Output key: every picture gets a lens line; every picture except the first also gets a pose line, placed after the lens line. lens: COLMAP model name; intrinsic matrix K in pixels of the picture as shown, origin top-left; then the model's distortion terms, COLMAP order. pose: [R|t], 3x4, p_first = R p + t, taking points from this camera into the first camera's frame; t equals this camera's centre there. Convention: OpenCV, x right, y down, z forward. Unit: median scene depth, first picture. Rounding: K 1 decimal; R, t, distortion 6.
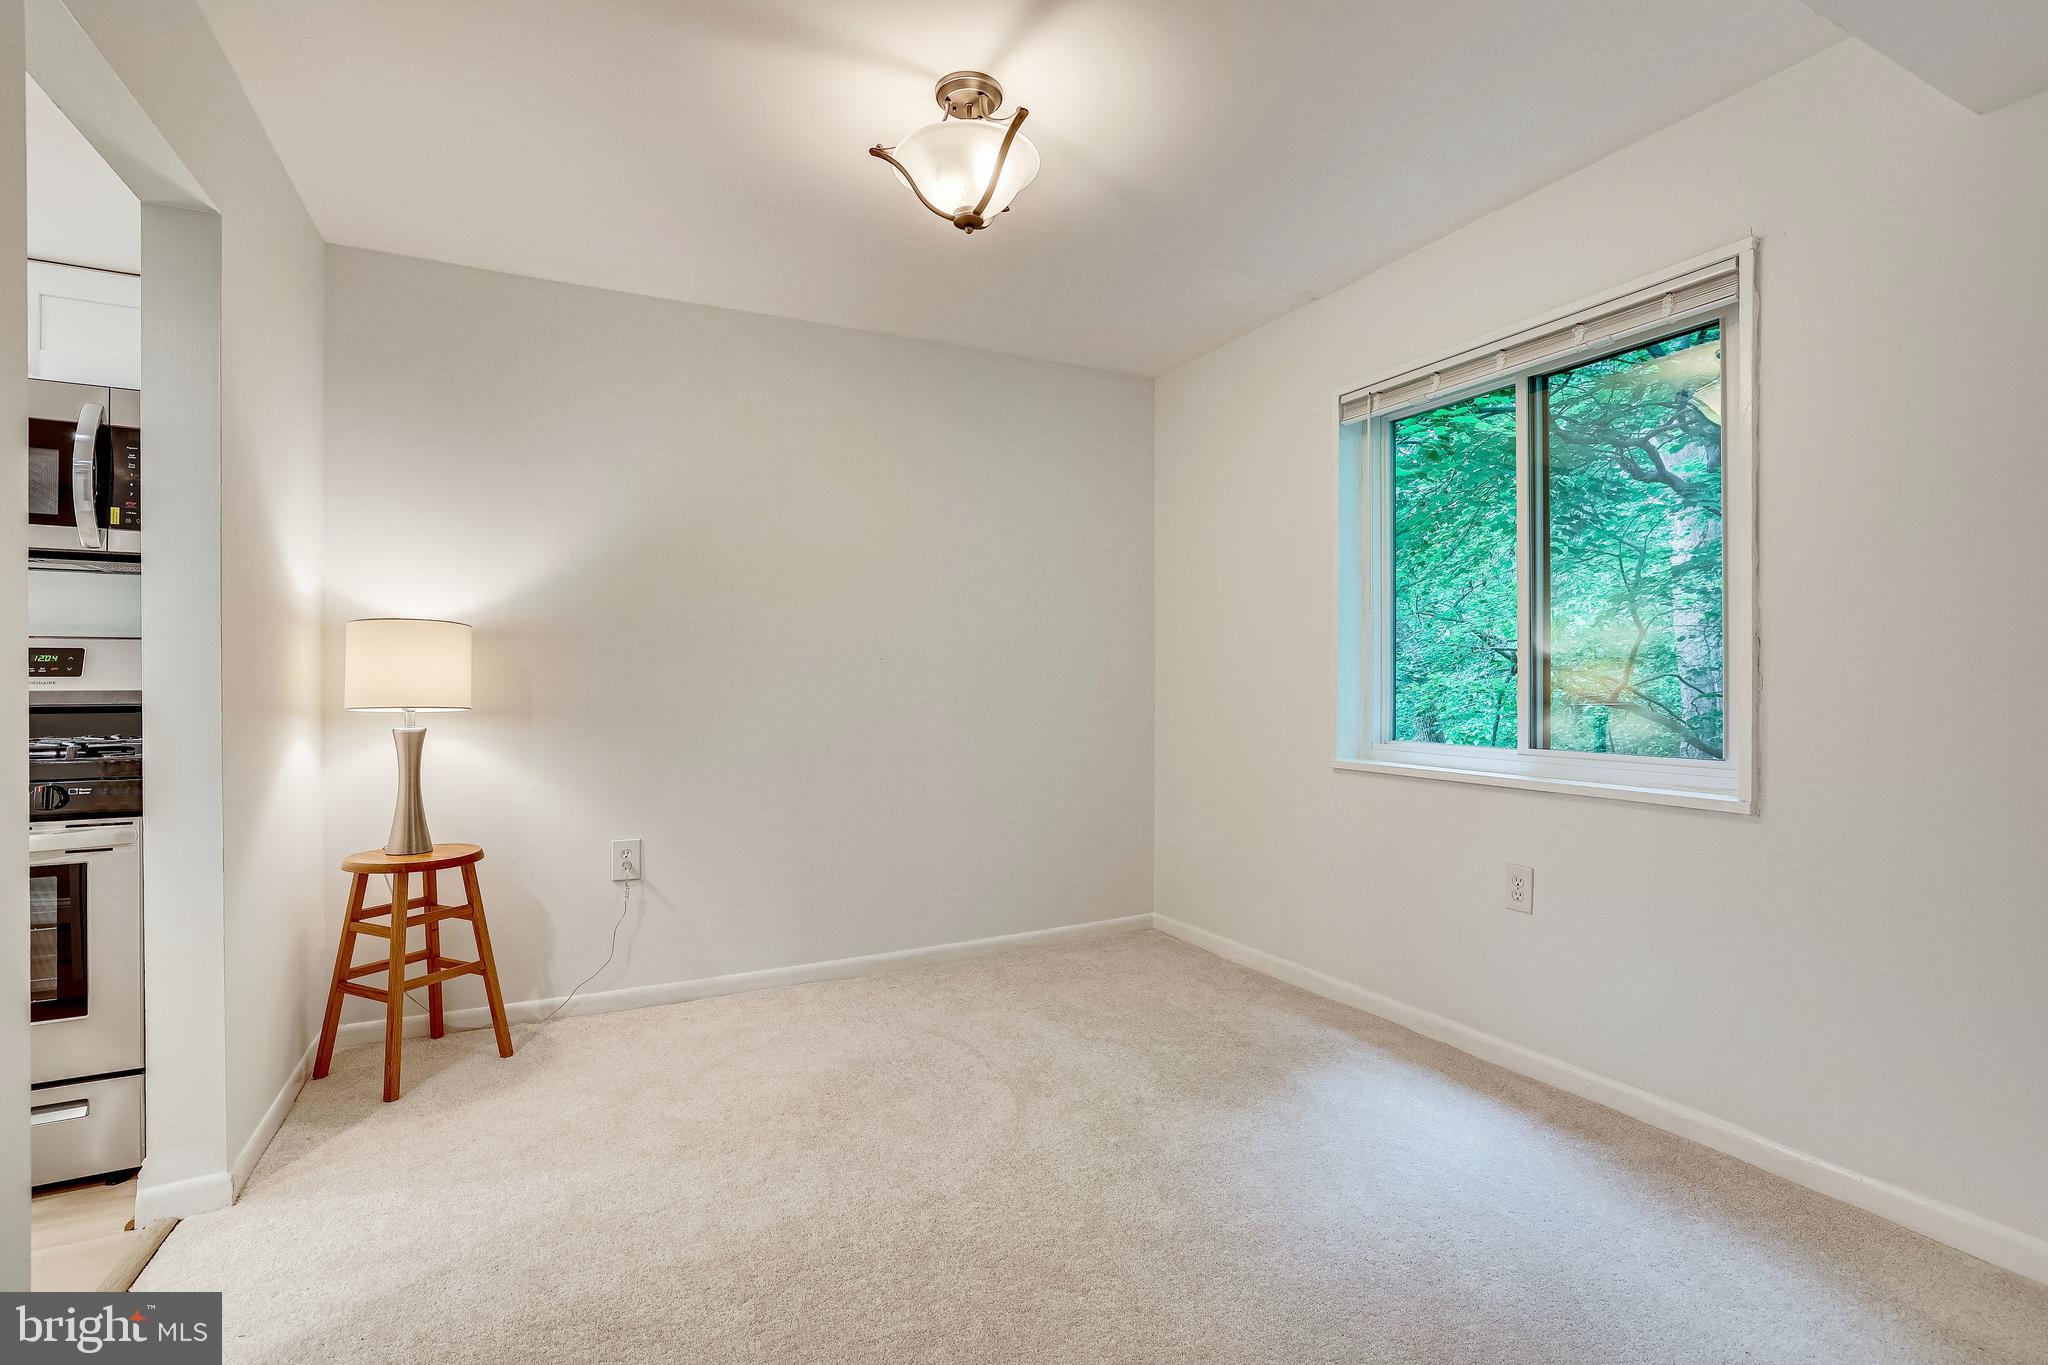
lens RADIAL K [[930.1, 0, 1045.6], [0, 930.1, 680.0], [0, 0, 1]] dist [-0.036946, 0.014038]
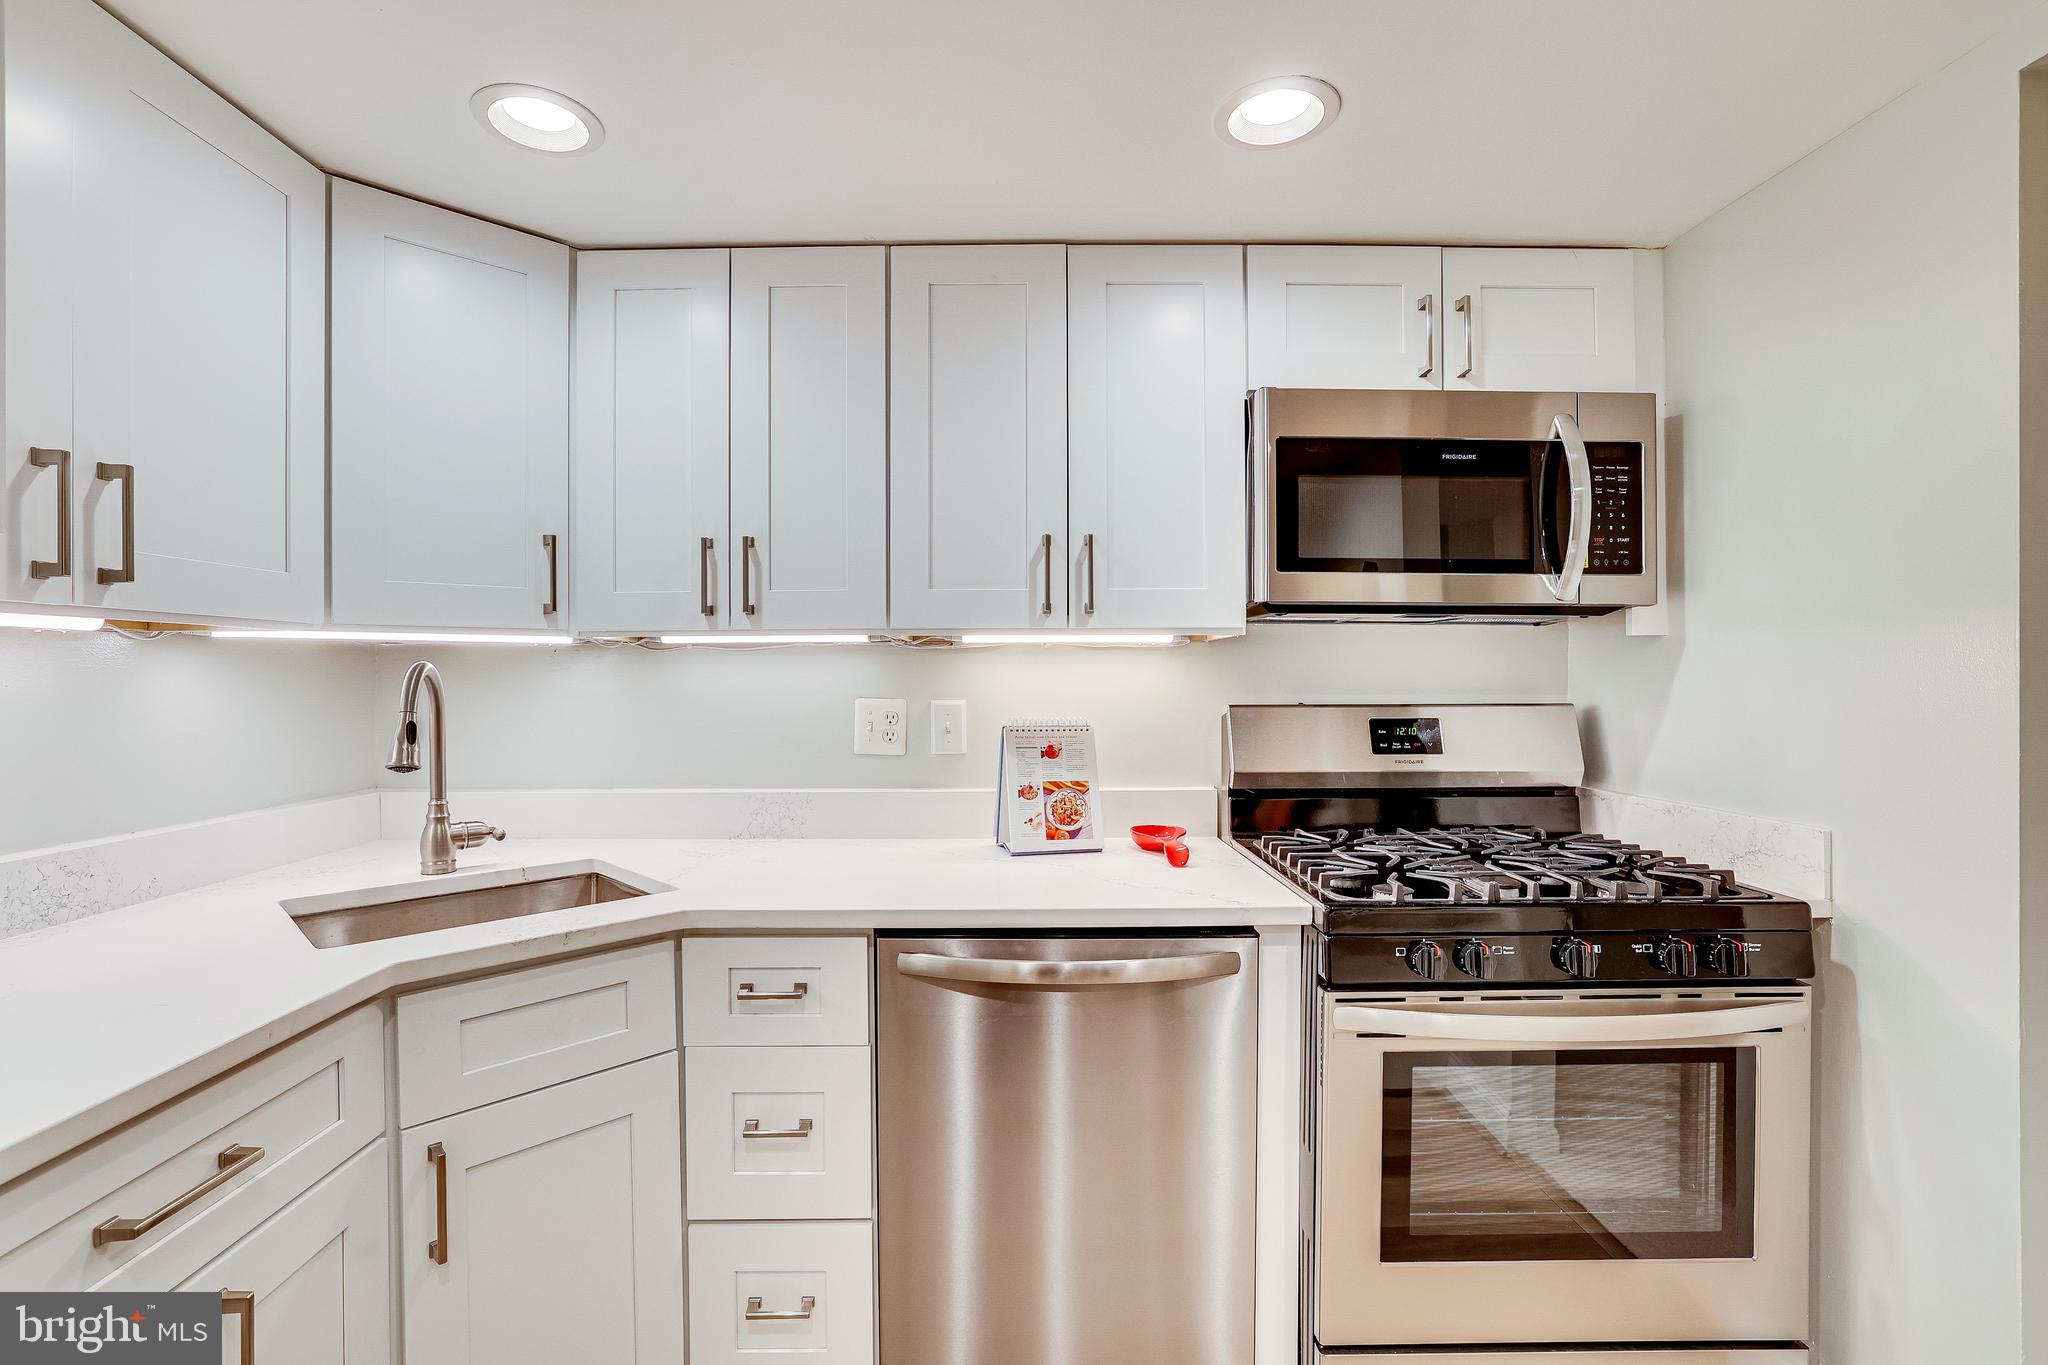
lens RADIAL K [[906.9, 0, 1004.2], [0, 906.9, 675.1], [0, 0, 1]] dist [-0.036431, 0.014296]
pose [[0.892294, 0.001203, -0.451452, -1.138123], [-0.003010, 0.999990, -0.003286, -0.076950], [0.451444, 0.004291, 0.892289, 0.097450]]
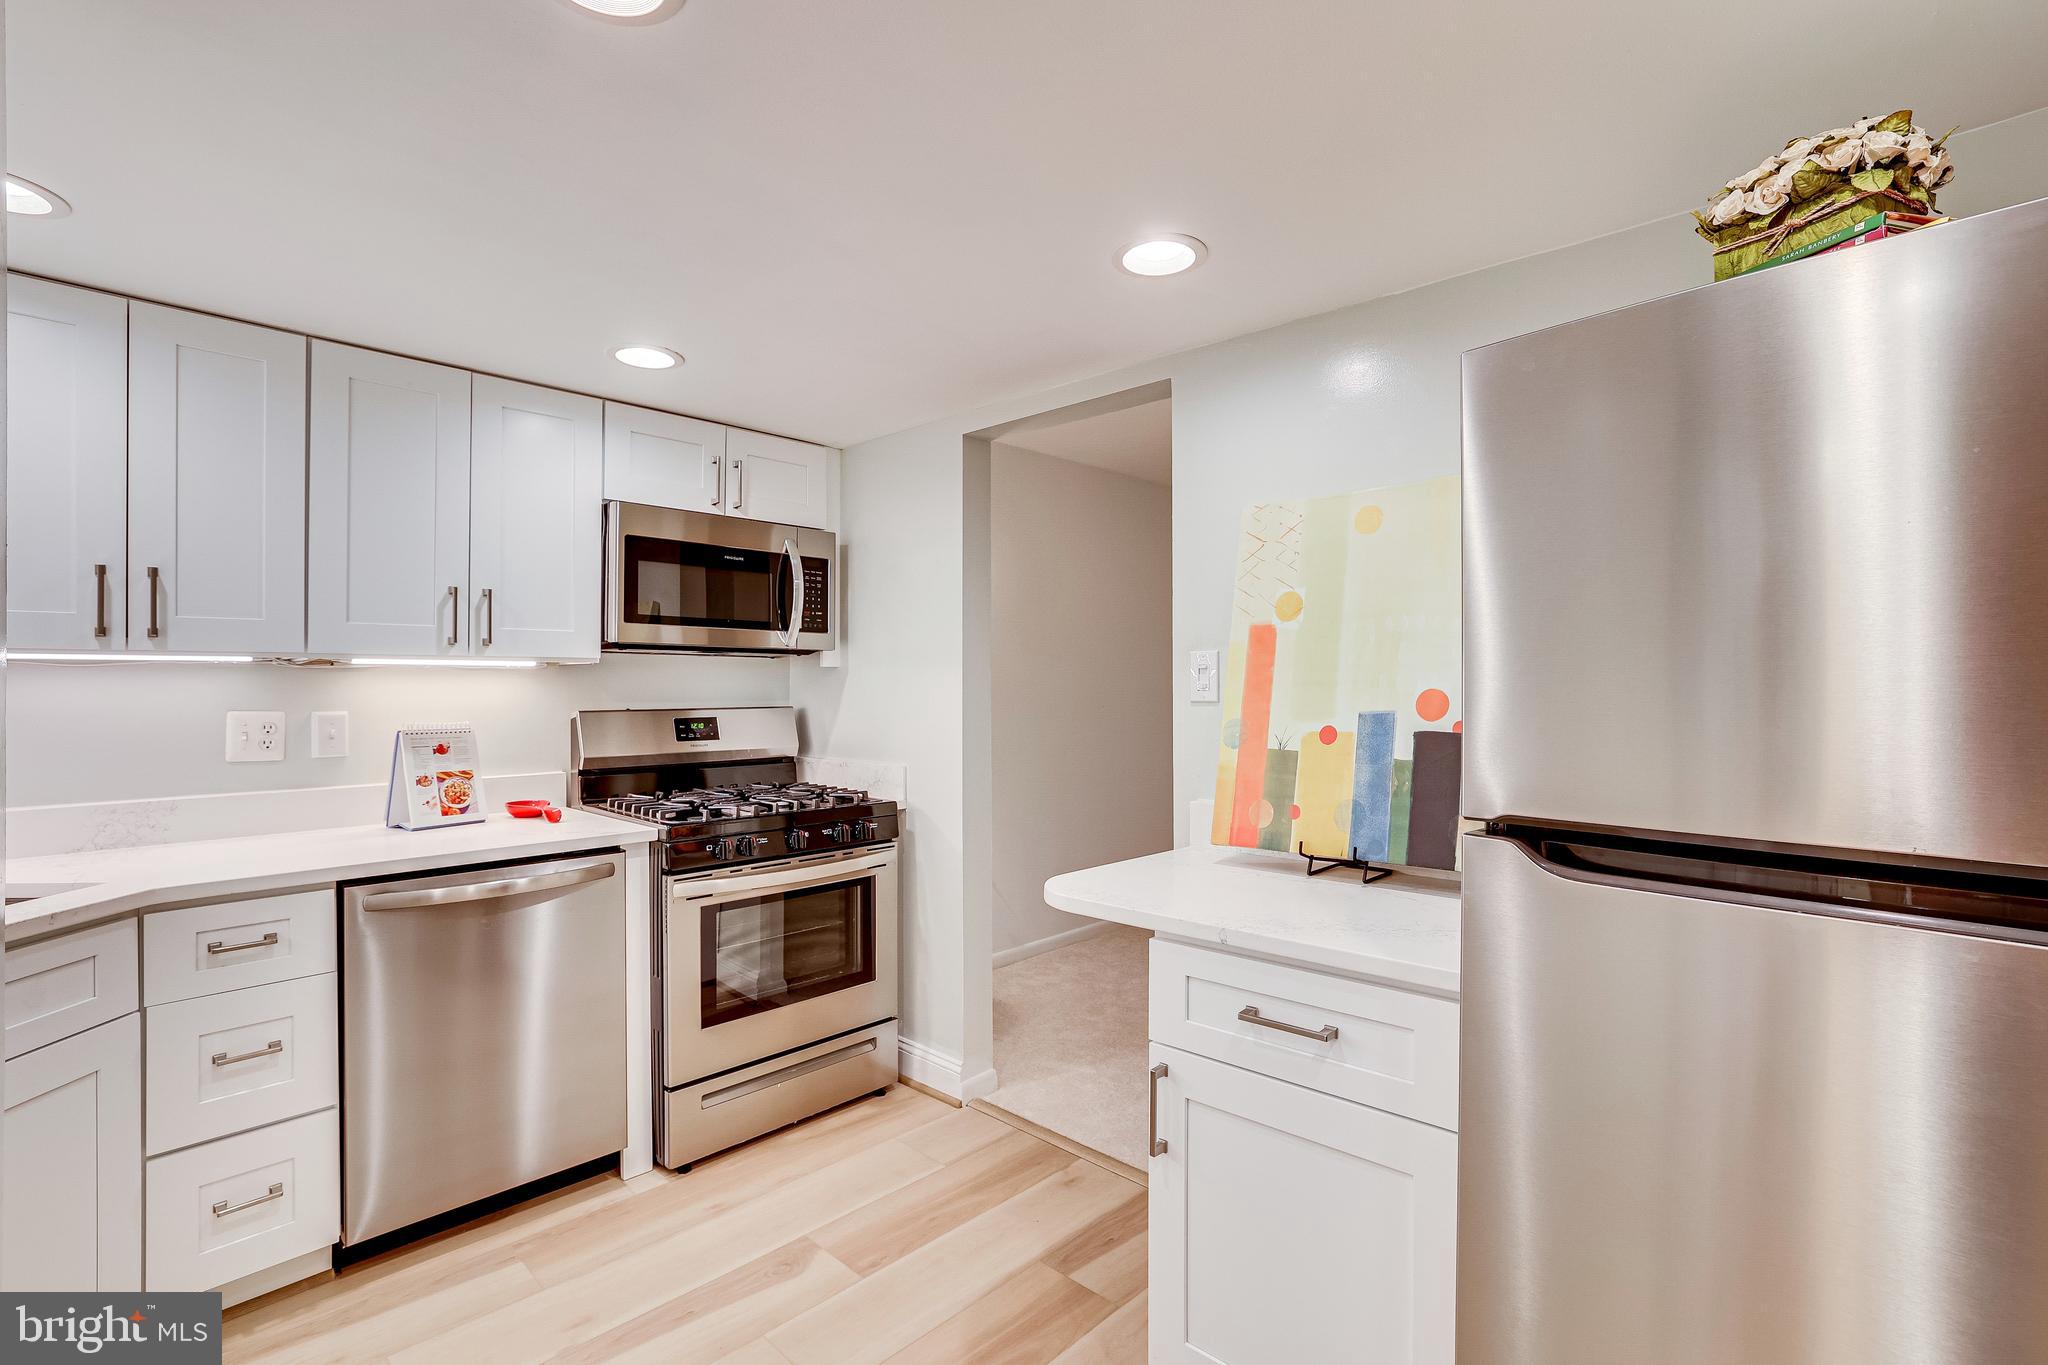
lens RADIAL K [[930.1, 0, 1045.6], [0, 930.1, 680.0], [0, 0, 1]] dist [-0.036946, 0.014038]
pose [[0.931168, 0.004150, 0.364568, -1.203550], [-0.000603, 0.999951, -0.009842, -0.081694], [-0.364591, 0.008945, 0.931125, -0.417973]]
